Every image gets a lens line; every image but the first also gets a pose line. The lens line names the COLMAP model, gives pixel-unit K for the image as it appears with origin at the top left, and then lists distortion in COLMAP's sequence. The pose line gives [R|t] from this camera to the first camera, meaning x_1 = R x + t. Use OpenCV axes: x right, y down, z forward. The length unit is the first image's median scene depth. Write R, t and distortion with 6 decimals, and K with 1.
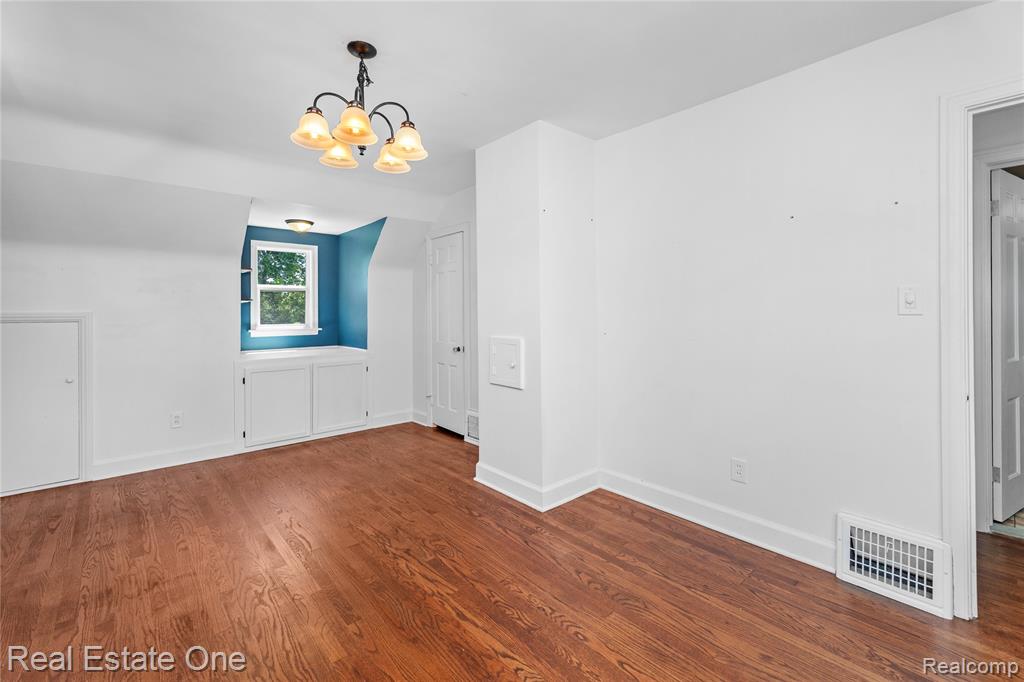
lens RADIAL K [[444.2, 0, 514.0], [0, 444.2, 311.2], [0, 0, 1]] dist [0.001186, 0.000083]
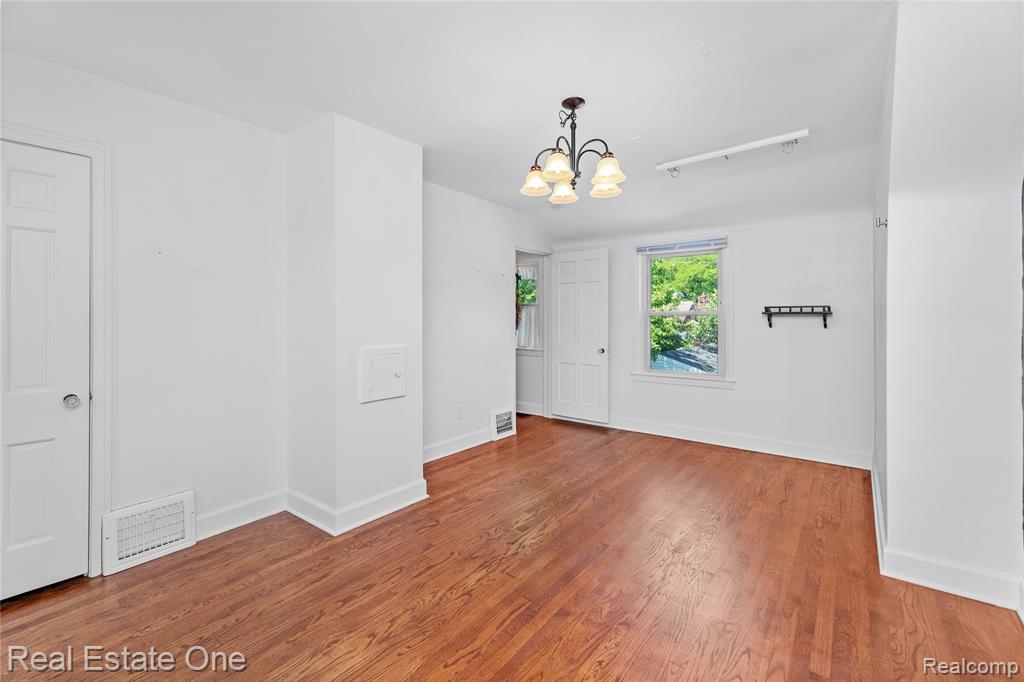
lens RADIAL K [[444.2, 0, 514.0], [0, 444.2, 311.2], [0, 0, 1]] dist [0.001186, 0.000083]
pose [[-0.189113, 0.015963, 0.981826, -1.174449], [0.001018, 0.999871, -0.016060, 0.002614], [-0.981955, -0.002038, -0.189105, 1.085745]]
